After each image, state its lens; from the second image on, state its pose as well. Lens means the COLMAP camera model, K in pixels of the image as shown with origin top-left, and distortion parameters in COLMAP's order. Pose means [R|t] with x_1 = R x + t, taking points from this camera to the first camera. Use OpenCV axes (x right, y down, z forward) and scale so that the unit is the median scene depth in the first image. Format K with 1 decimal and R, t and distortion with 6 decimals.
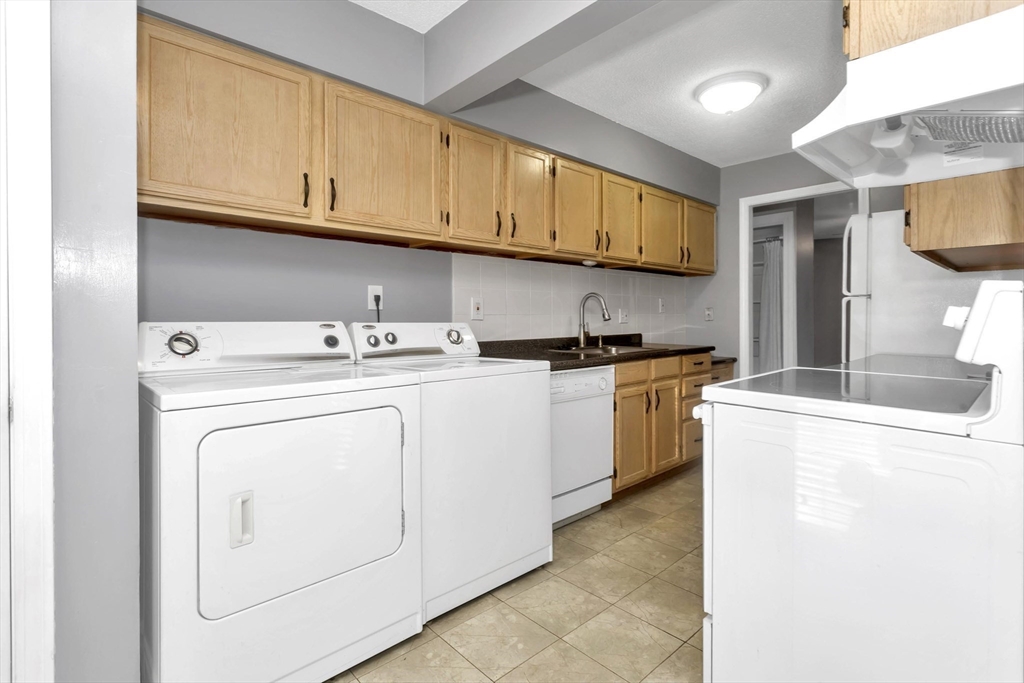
lens RADIAL K [[492.6, 0, 510.1], [0, 492.6, 321.0], [0, 0, 1]] dist [-0.001950, -0.000172]
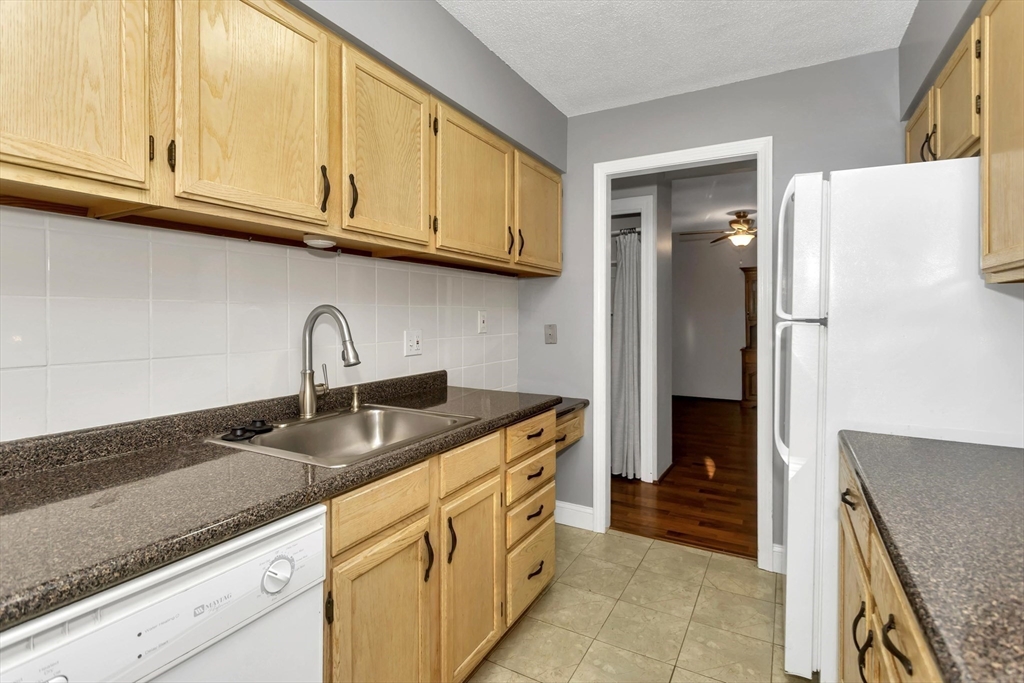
lens RADIAL K [[492.6, 0, 510.1], [0, 492.6, 321.0], [0, 0, 1]] dist [-0.001950, -0.000172]
pose [[0.951992, 0.002467, 0.306113, 0.201098], [-0.003459, 0.999990, 0.002700, -0.046259], [-0.306103, -0.003629, 0.951991, 0.522559]]
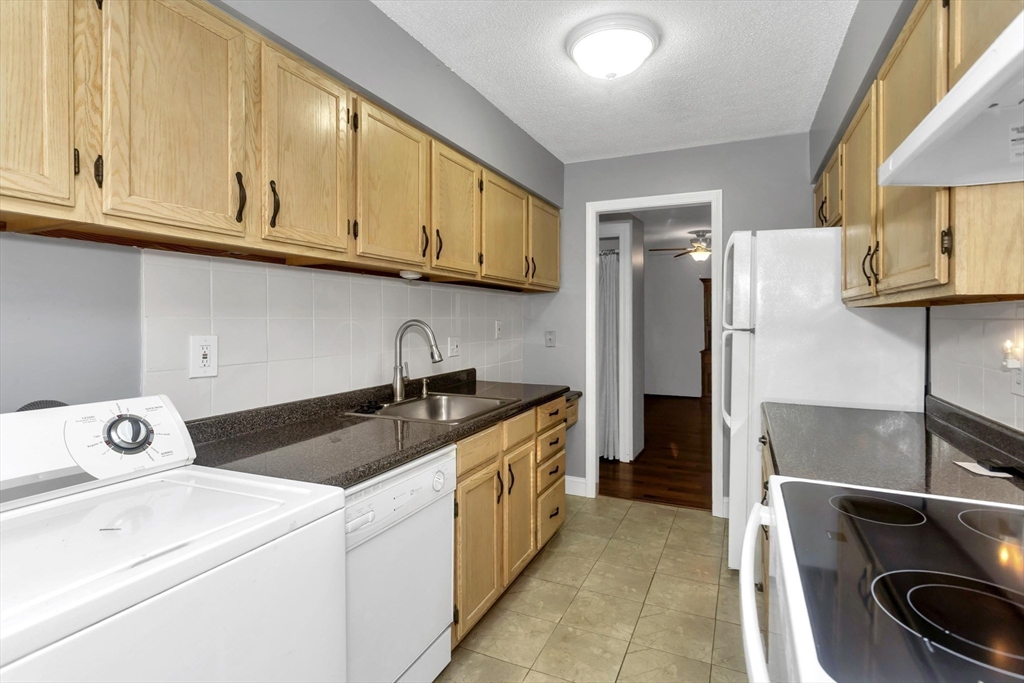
lens RADIAL K [[504.1, 0, 514.6], [0, 504.1, 323.3], [0, 0, 1]] dist [-0.006032, -0.000093]
pose [[0.923109, 0.002702, 0.384529, 0.030895], [-0.002856, 0.999996, -0.000169, -0.055557], [-0.384528, -0.000942, 0.923113, 0.335297]]
